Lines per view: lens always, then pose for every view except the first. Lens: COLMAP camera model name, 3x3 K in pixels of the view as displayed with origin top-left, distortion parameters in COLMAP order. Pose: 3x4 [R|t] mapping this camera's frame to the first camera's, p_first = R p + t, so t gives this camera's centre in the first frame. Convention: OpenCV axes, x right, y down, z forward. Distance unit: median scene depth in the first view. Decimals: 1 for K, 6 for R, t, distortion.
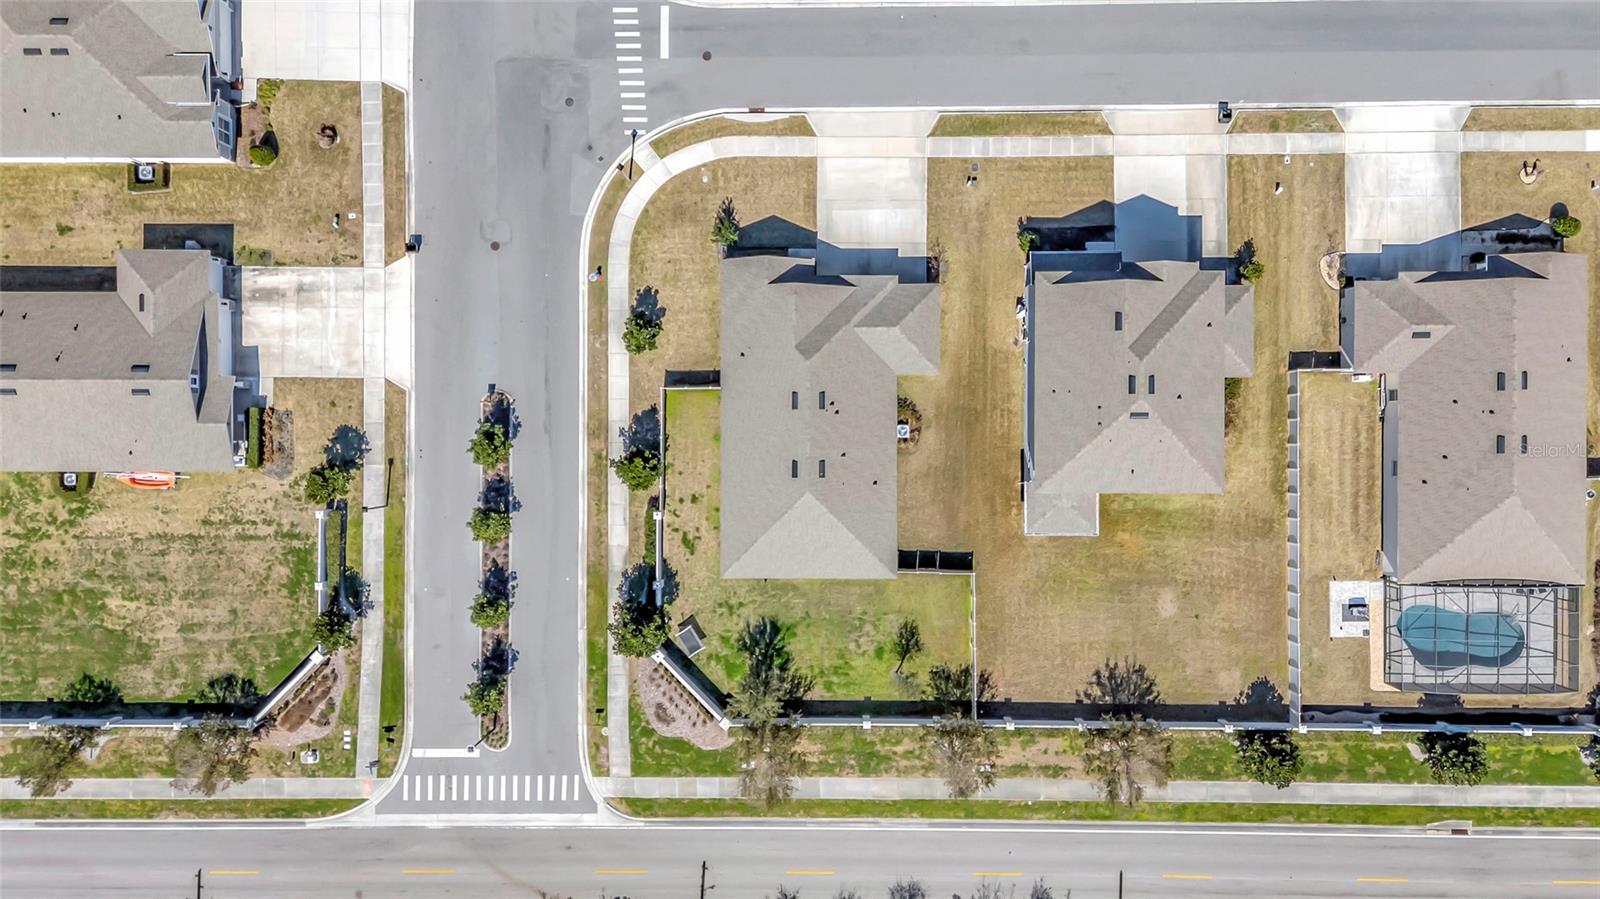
lens RADIAL K [[1206.1, 0, 759.8], [0, 1206.1, 449.9], [0, 0, 1]] dist [0.057159, -0.039797]
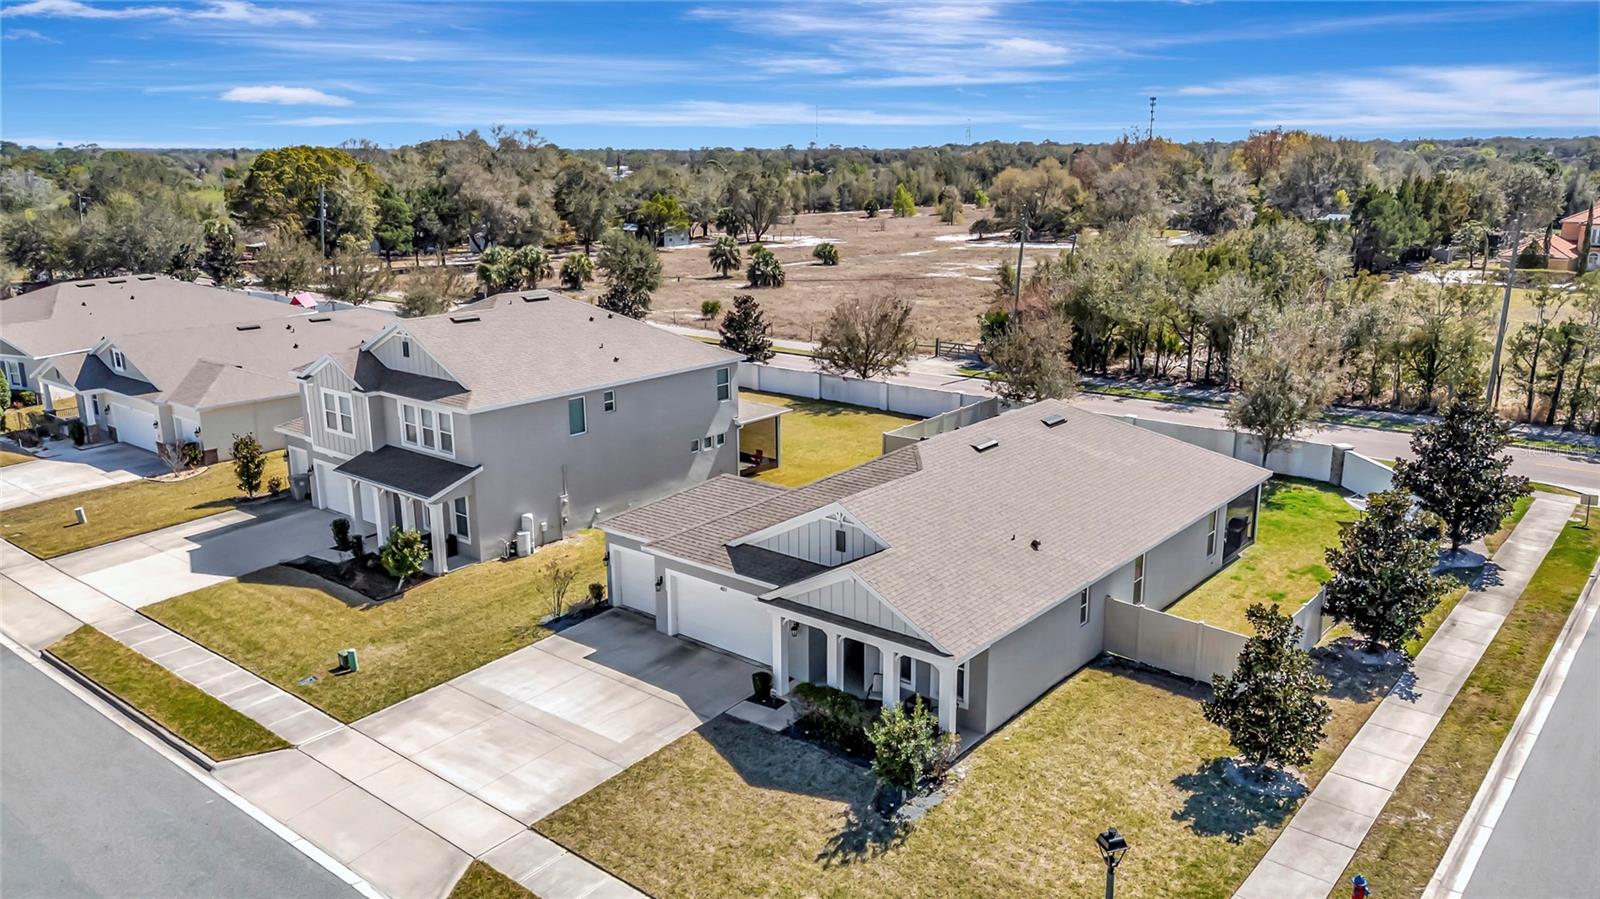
lens RADIAL K [[1175.4, 0, 796.5], [0, 1175.4, 481.4], [0, 0, 1]] dist [0.064419, -0.002851]
pose [[-0.774042, -0.125200, 0.620632, -0.193041], [0.632306, -0.202985, 0.747654, -0.415790], [0.032373, 0.971145, 0.236284, 0.842789]]
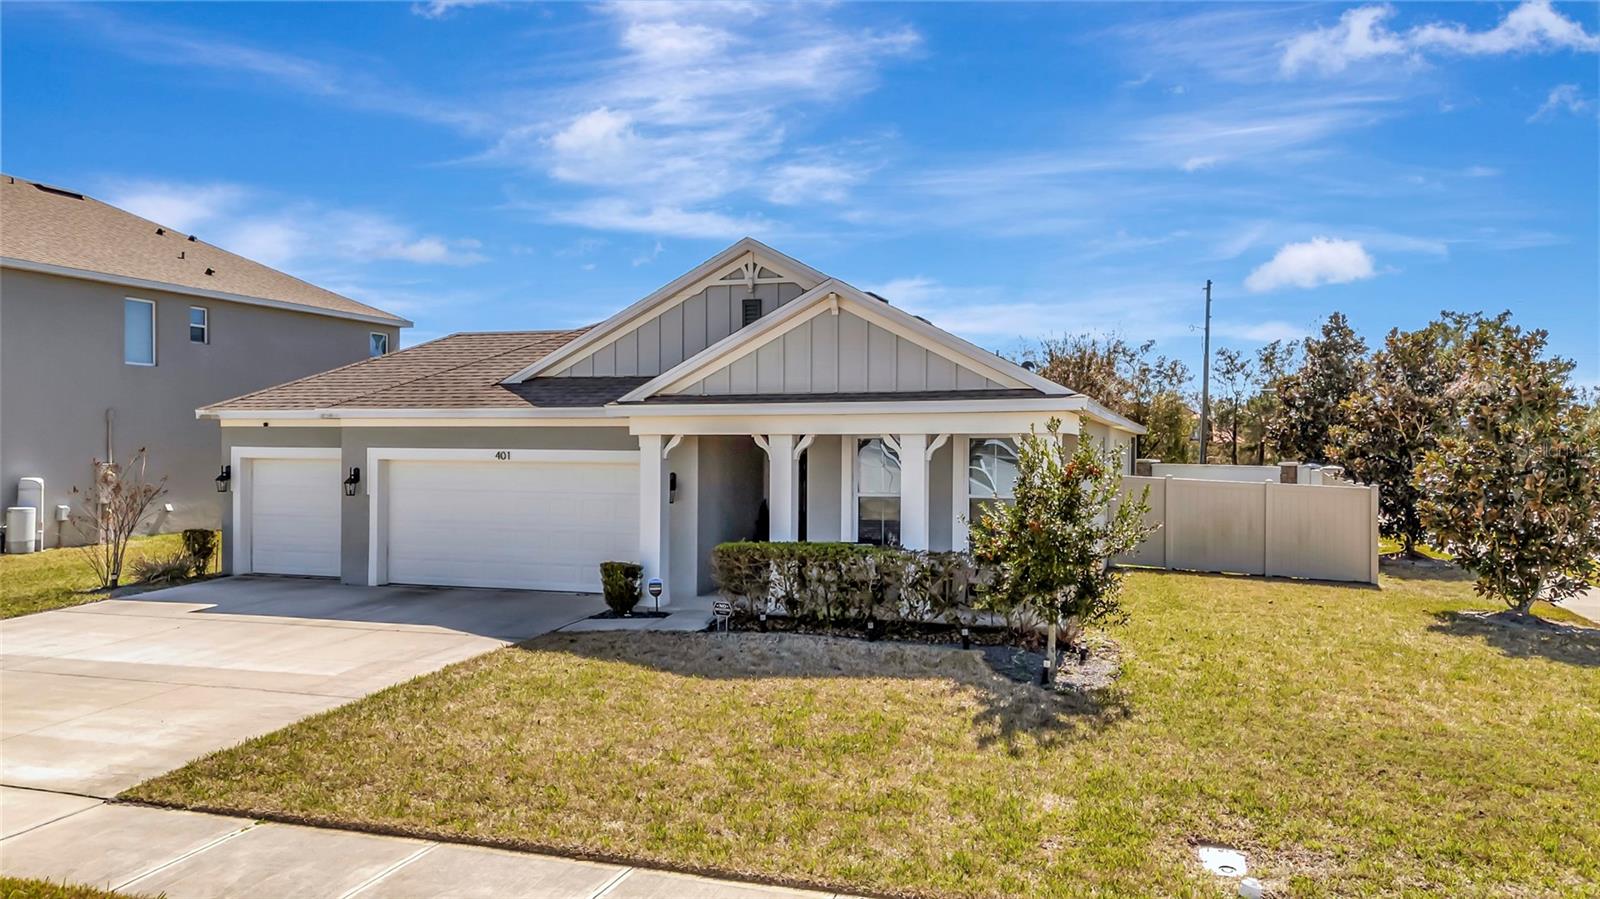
lens RADIAL K [[1203.3, 0, 817.2], [0, 1203.3, 445.9], [0, 0, 1]] dist [0.019355, -0.006499]
pose [[-0.956282, 0.035265, 0.290311, -0.043815], [0.290851, 0.011169, 0.956703, -0.326921], [0.030496, 0.999316, -0.020937, 0.978504]]
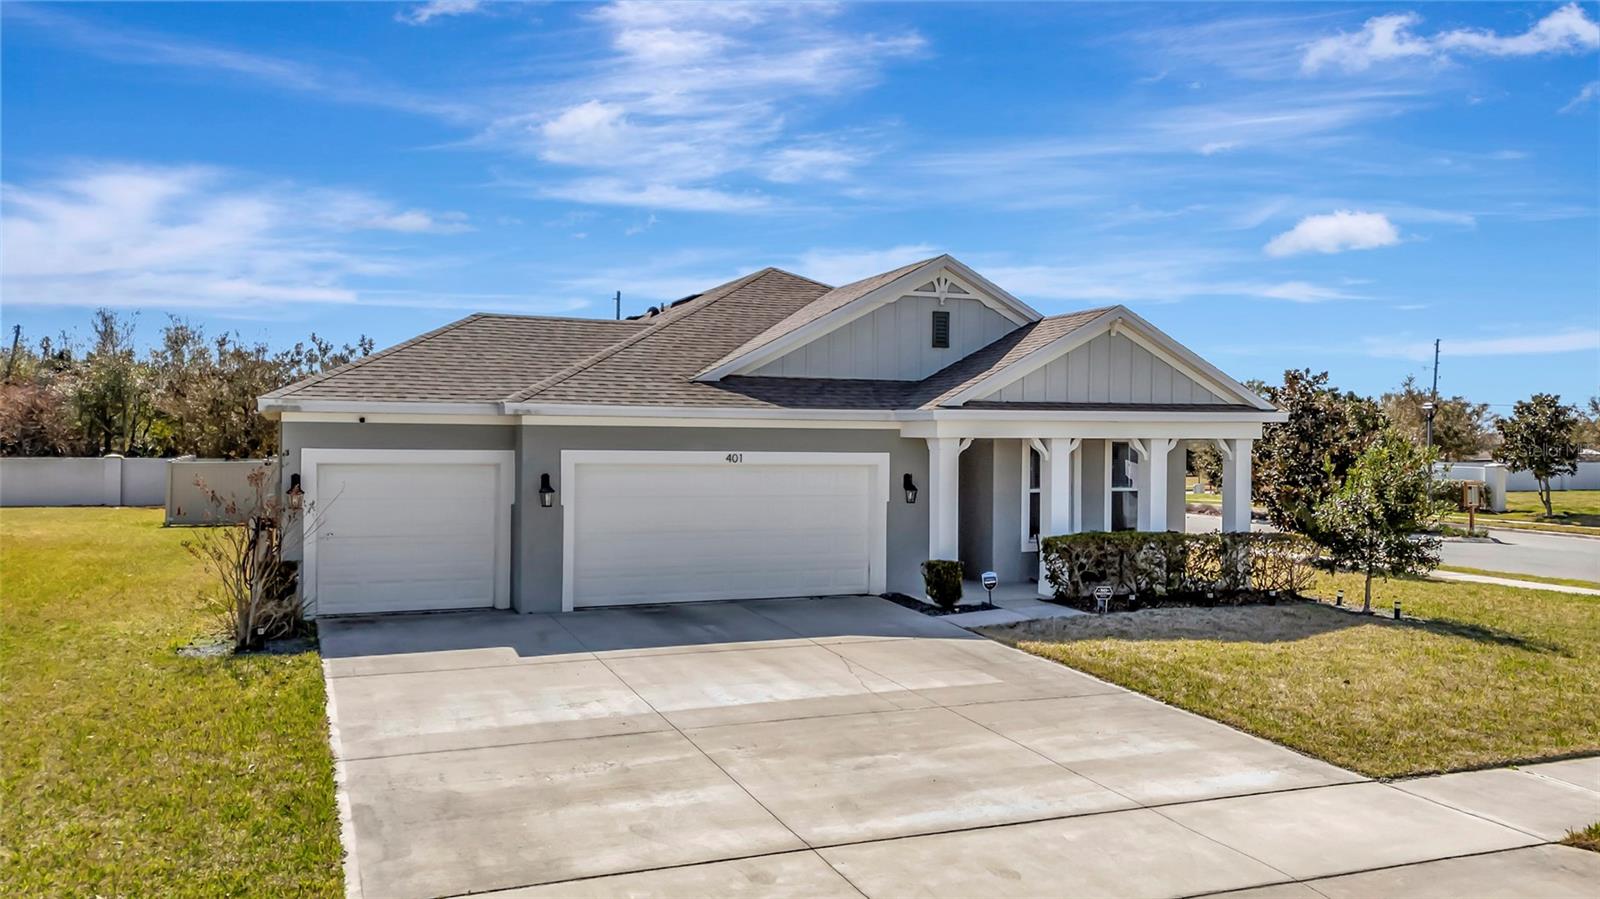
lens RADIAL K [[1198.1, 0, 815.2], [0, 1198.1, 451.9], [0, 0, 1]] dist [0.053460, -0.034531]
pose [[-0.916685, 0.036699, -0.397922, 0.140827], [-0.398048, 0.004123, 0.917355, -0.326794], [0.035307, 0.999318, 0.010829, 0.971211]]
